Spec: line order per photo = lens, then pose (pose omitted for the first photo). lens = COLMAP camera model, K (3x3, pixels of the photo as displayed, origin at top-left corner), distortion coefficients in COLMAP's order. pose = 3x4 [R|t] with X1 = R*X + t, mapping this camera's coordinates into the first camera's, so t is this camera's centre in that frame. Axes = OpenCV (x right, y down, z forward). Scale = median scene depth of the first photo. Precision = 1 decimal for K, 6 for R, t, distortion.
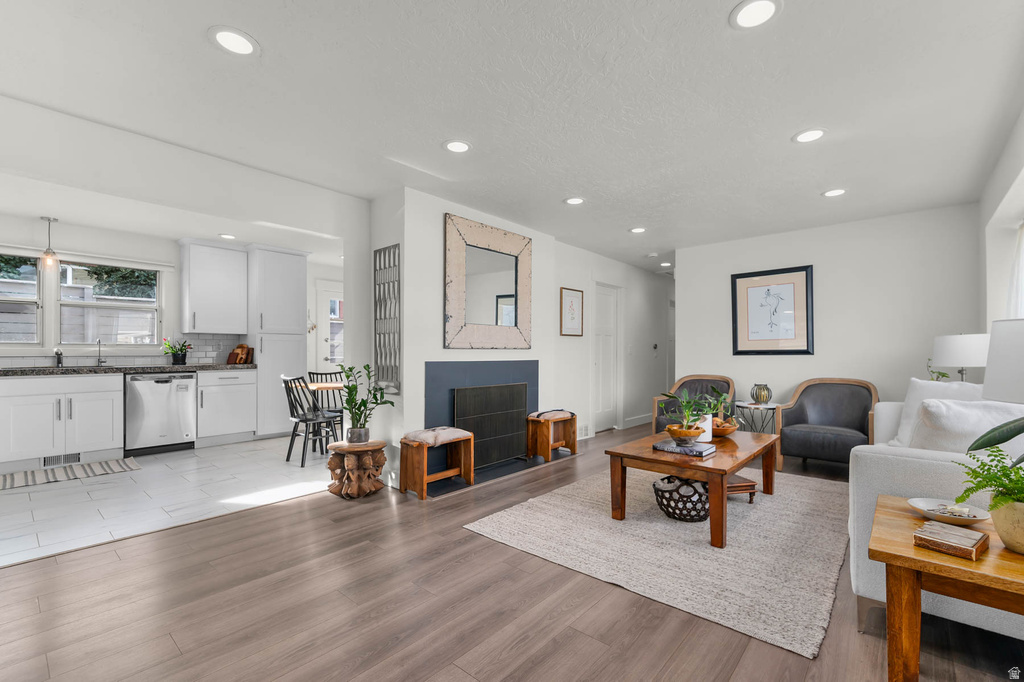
lens RADIAL K [[459.5, 0, 529.8], [0, 459.5, 350.9], [0, 0, 1]] dist [0.003203, 0.000367]
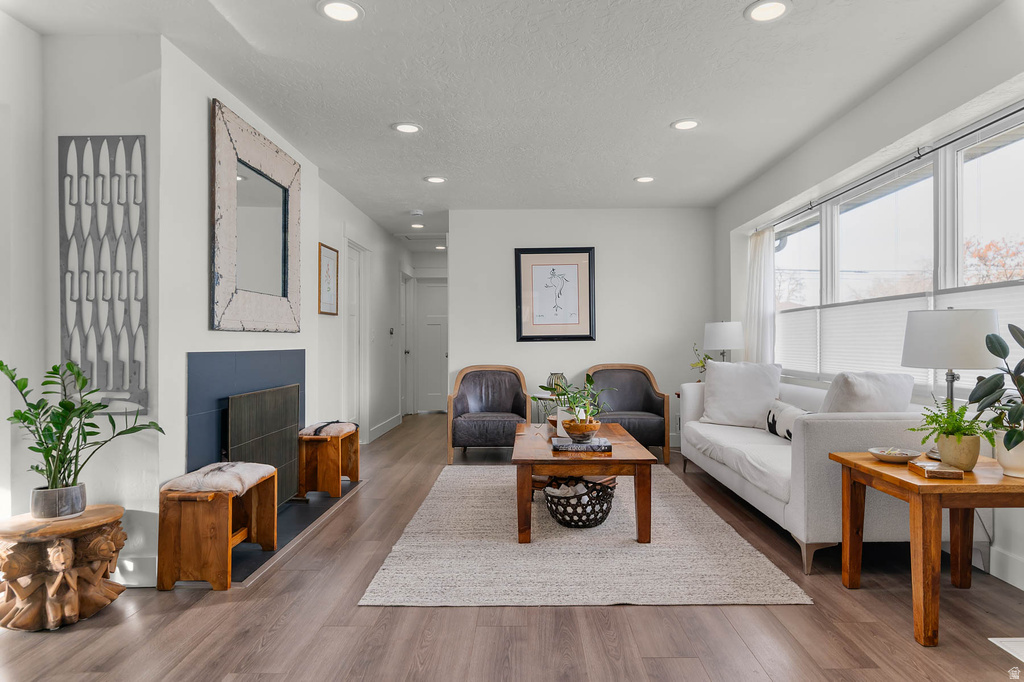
lens RADIAL K [[623.7, 0, 512.0], [0, 623.7, 341.0], [0, 0, 1]] dist [0.004762, 0.002057]
pose [[0.750975, -0.002283, 0.660327, -0.430834], [0.001696, 0.999997, 0.001529, 0.008377], [-0.660329, -0.000028, 0.750977, 0.151357]]
